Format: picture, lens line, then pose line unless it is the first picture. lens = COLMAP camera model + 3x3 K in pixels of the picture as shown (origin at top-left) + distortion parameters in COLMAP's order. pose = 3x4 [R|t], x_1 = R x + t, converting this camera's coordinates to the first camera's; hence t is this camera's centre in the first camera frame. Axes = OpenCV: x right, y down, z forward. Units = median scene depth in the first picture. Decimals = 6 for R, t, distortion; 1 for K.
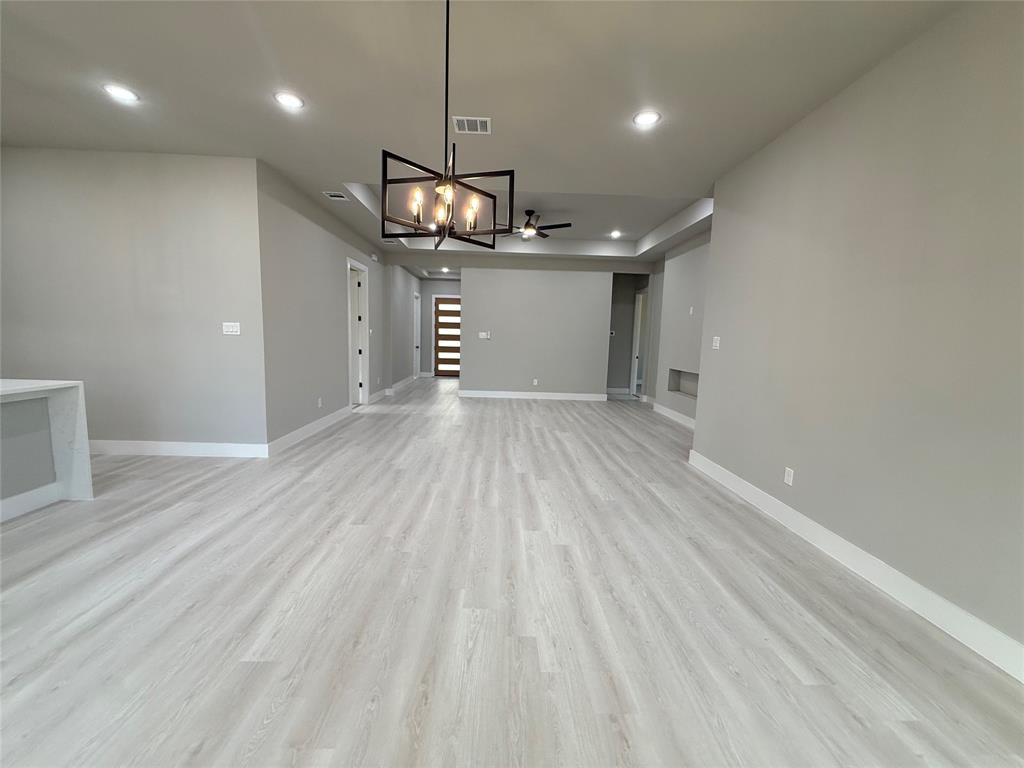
lens RADIAL K [[411.1, 0, 508.4], [0, 411.1, 384.1], [0, 0, 1]] dist [-0.002548, 0.000731]
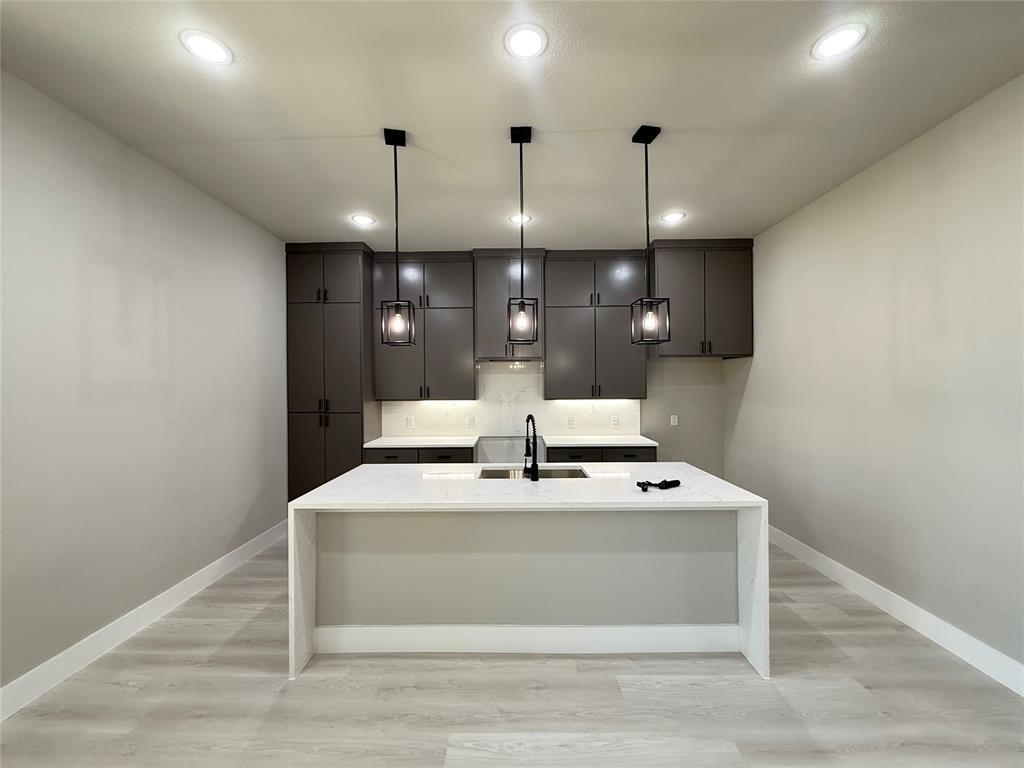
lens RADIAL K [[411.1, 0, 506.4], [0, 411.1, 388.0], [0, 0, 1]] dist [-0.002548, 0.000731]
pose [[-0.019838, -0.045495, -0.998768, -0.278262], [-0.121437, 0.991678, -0.042760, -0.094807], [0.992401, 0.120439, -0.025198, 0.471286]]
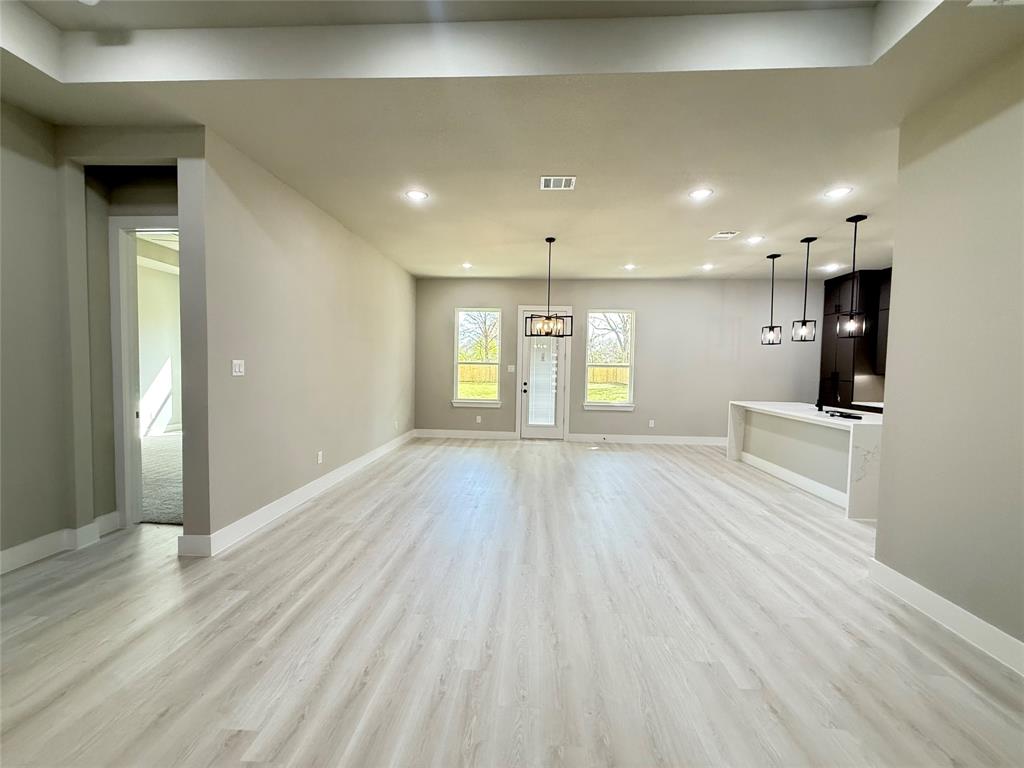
lens RADIAL K [[411.1, 0, 510.2], [0, 411.1, 388.9], [0, 0, 1]] dist [-0.002548, 0.000731]
pose [[-0.995259, -0.053768, 0.081052, -0.071379], [-0.038878, 0.983764, 0.175204, -0.245115], [-0.089156, 0.171222, -0.981190, 1.952193]]
